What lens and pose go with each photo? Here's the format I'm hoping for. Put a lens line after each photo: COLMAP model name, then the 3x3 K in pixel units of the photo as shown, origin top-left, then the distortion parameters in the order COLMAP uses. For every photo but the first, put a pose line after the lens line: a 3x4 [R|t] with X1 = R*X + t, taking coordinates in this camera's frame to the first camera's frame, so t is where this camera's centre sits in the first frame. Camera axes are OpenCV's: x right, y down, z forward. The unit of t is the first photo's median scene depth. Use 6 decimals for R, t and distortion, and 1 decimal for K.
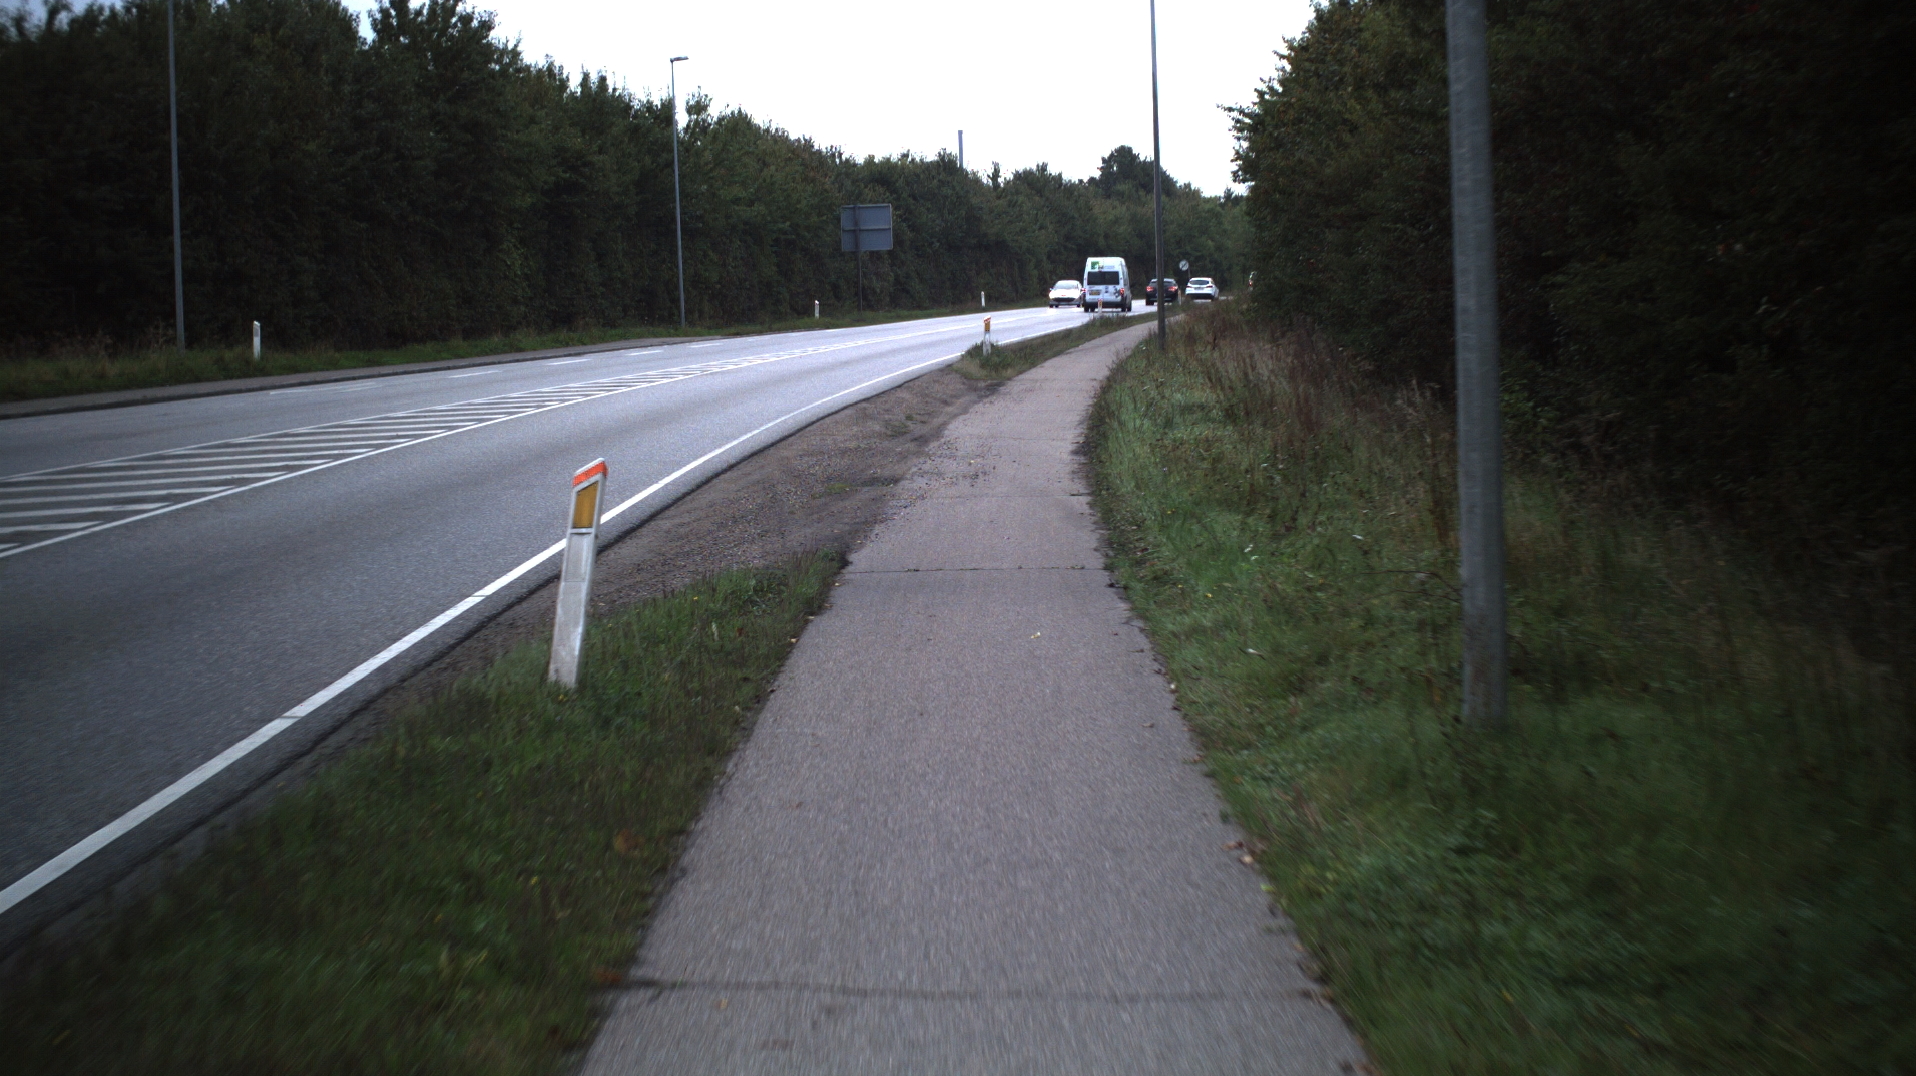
lens RADIAL K [[3344.6, 0, 958.0], [0, 3344.6, 538.0], [0, 0, 1]] dist [-0.279185, 0.254105]
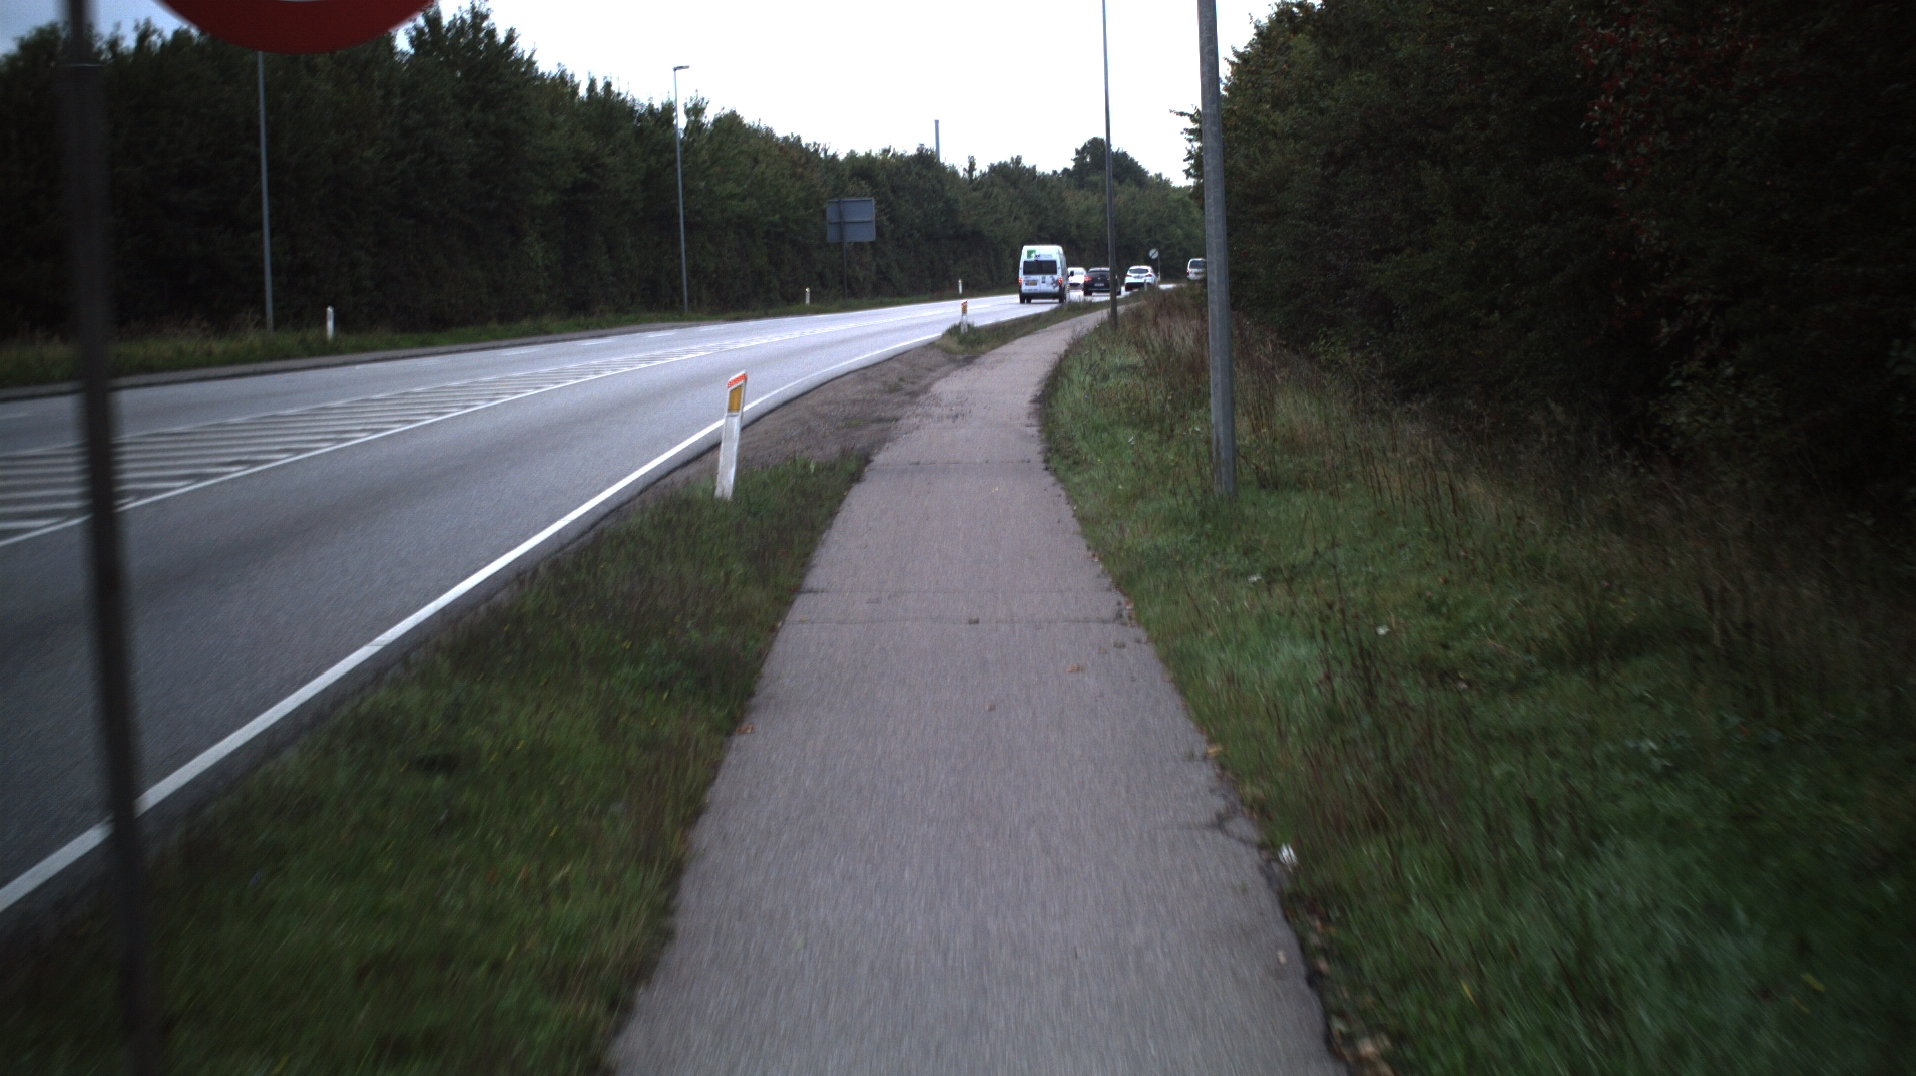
lens RADIAL K [[3344.6, 0, 958.0], [0, 3344.6, 538.0], [0, 0, 1]] dist [-0.279185, 0.254105]
pose [[0.999967, -0.004747, 0.006546, -0.001091], [0.004725, 0.999983, 0.003388, 0.009578], [-0.006562, -0.003357, 0.999973, -0.124380]]
